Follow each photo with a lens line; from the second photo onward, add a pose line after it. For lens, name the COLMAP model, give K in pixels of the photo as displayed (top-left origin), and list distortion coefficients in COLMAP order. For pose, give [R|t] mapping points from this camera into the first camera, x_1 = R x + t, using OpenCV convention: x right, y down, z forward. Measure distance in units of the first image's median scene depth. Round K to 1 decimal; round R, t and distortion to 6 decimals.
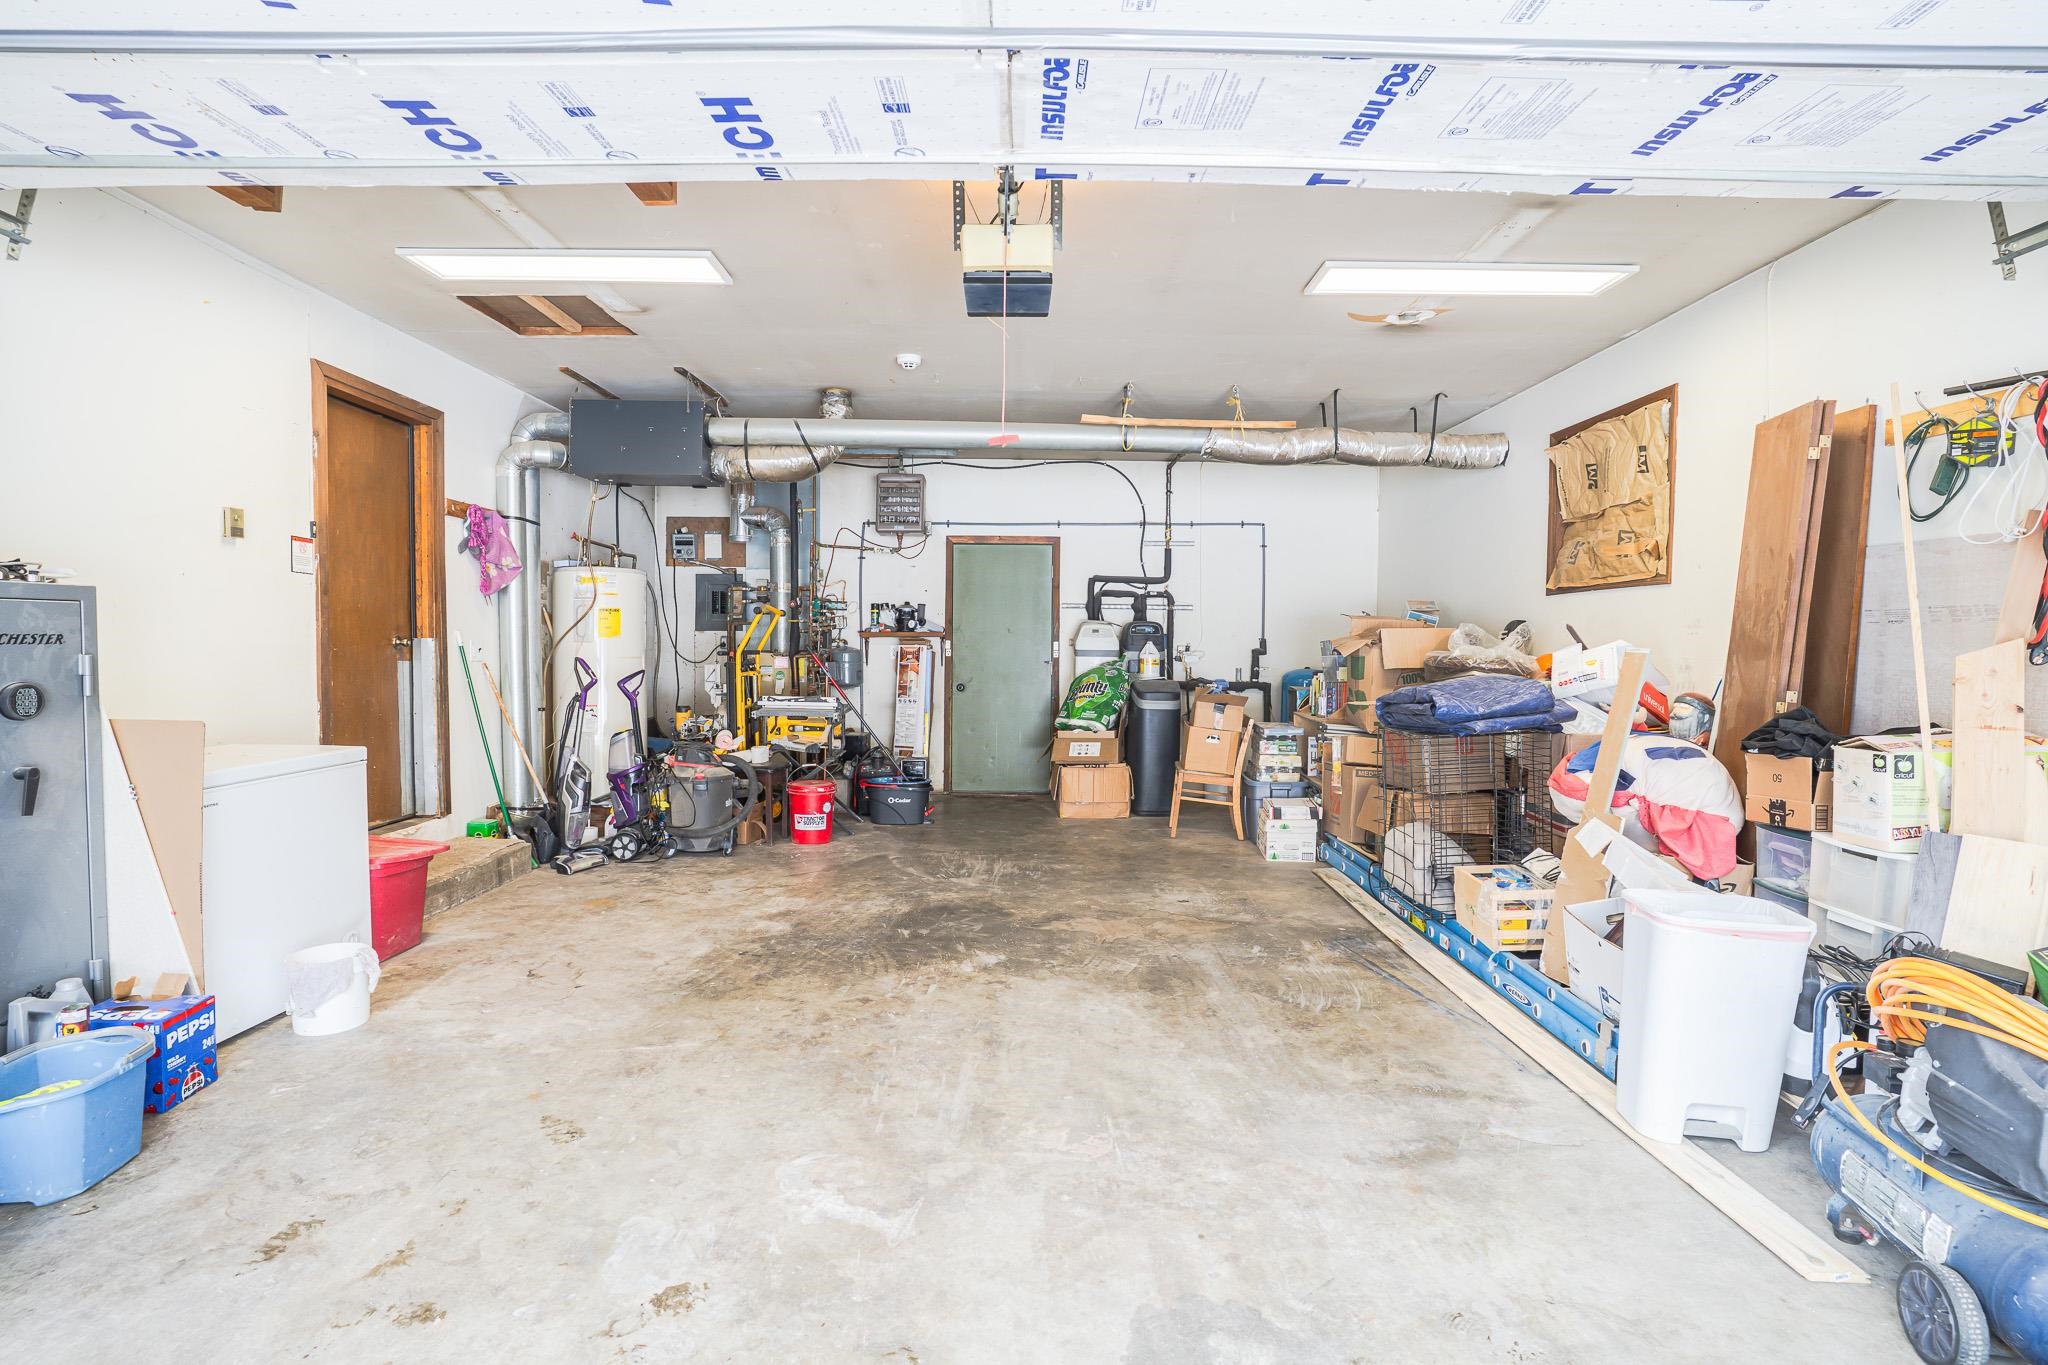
lens RADIAL K [[1005.4, 0, 1024.2], [0, 1005.4, 689.4], [0, 0, 1]] dist [-0.063749, 0.021780]
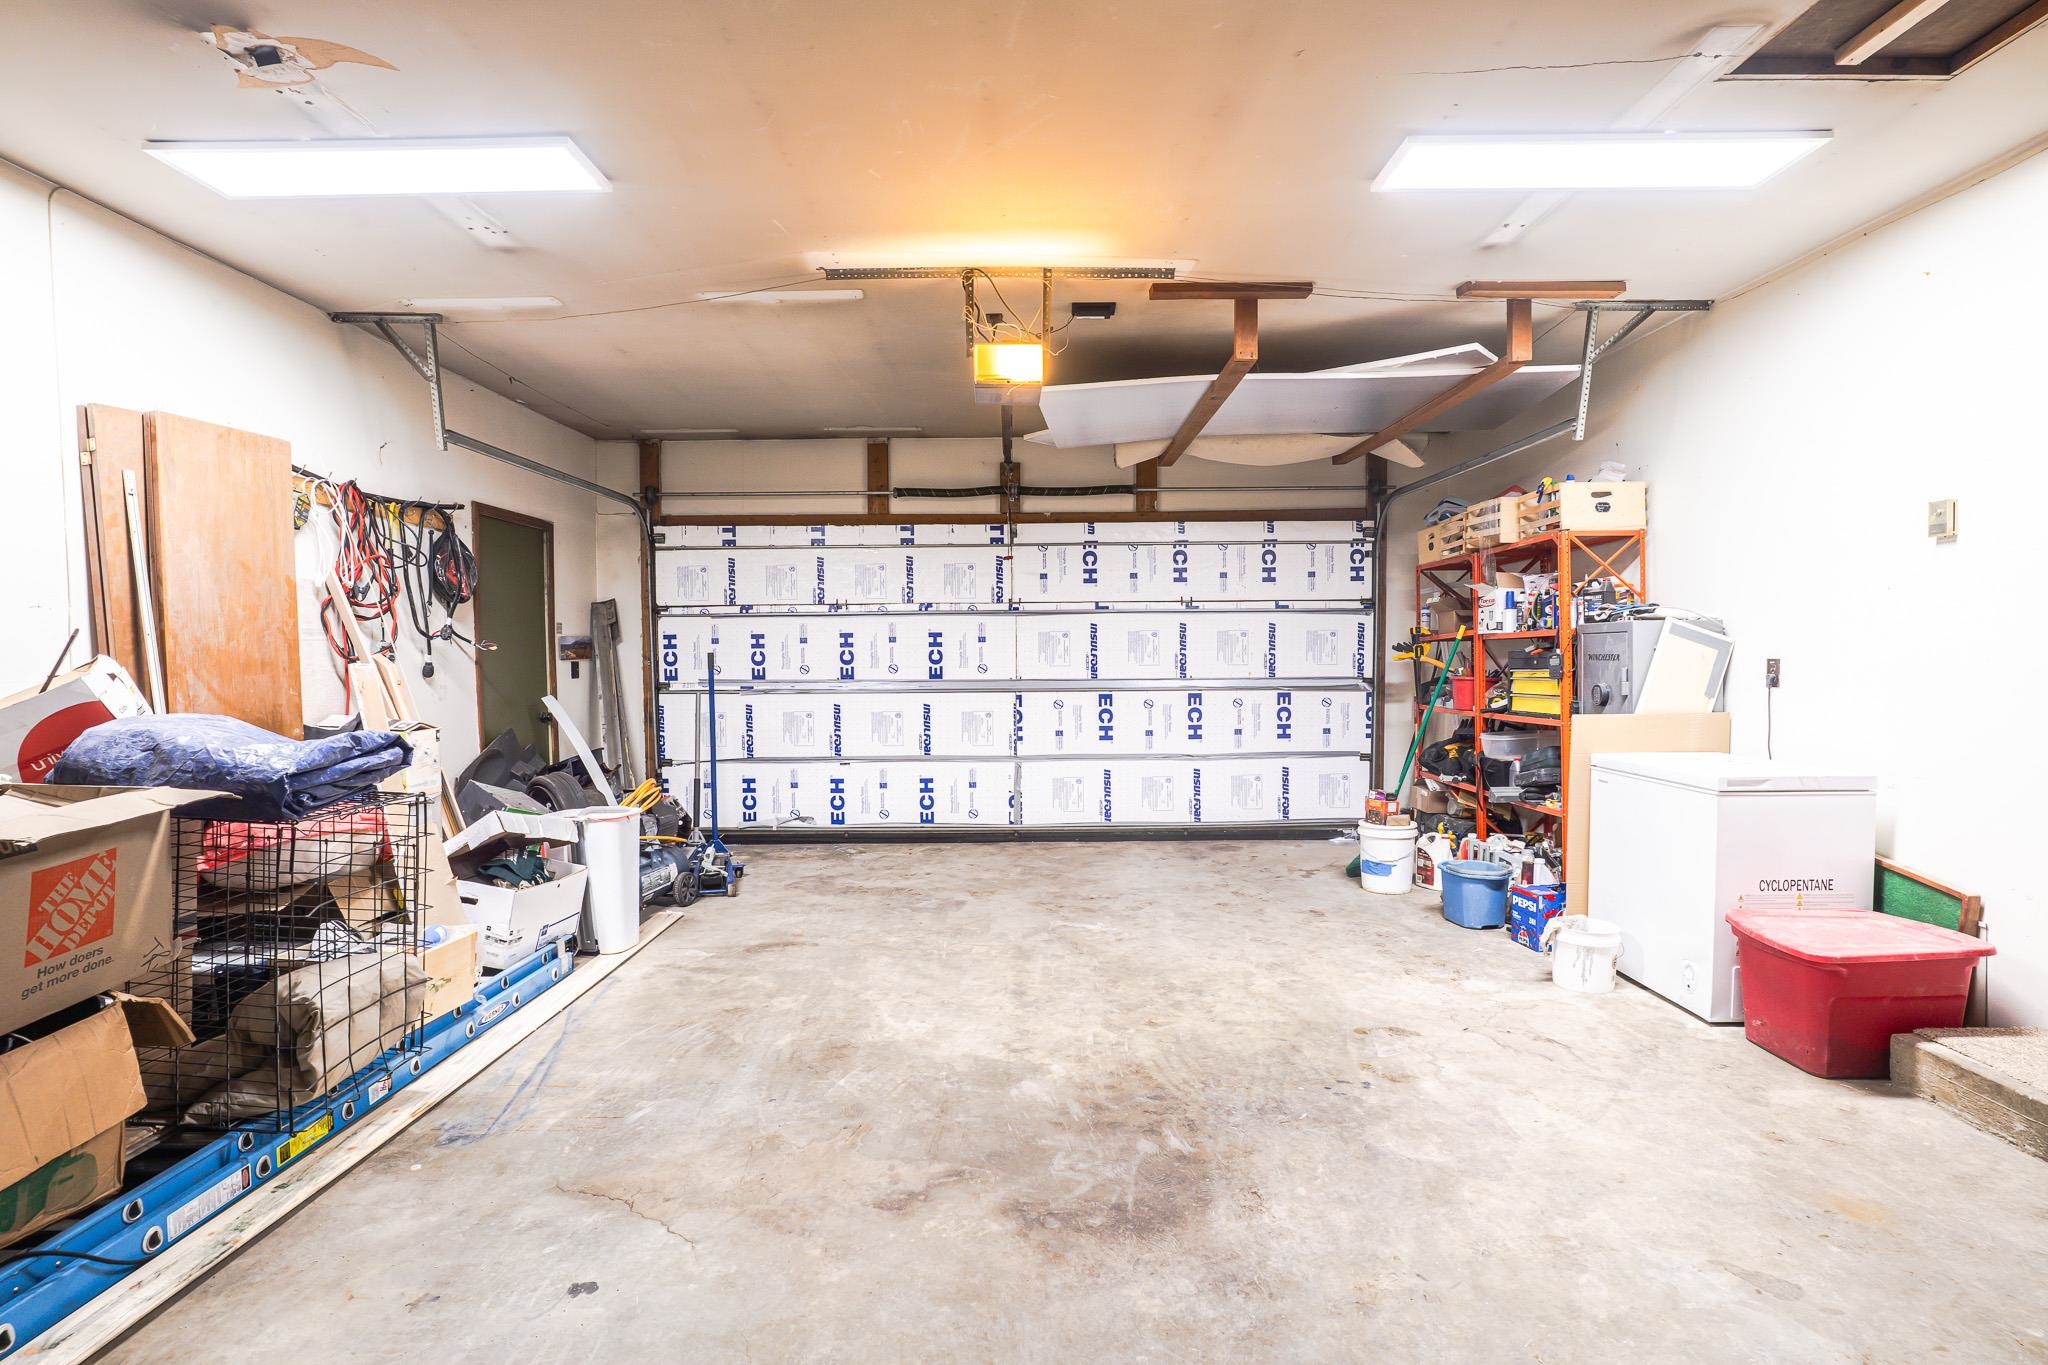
lens RADIAL K [[1005.4, 0, 1021.3], [0, 1005.4, 683.5], [0, 0, 1]] dist [-0.063749, 0.021780]
pose [[-0.999989, -0.002685, 0.003934, -0.030004], [-0.002371, 0.996974, 0.077702, -0.088184], [-0.004131, 0.077692, -0.996969, 1.741454]]
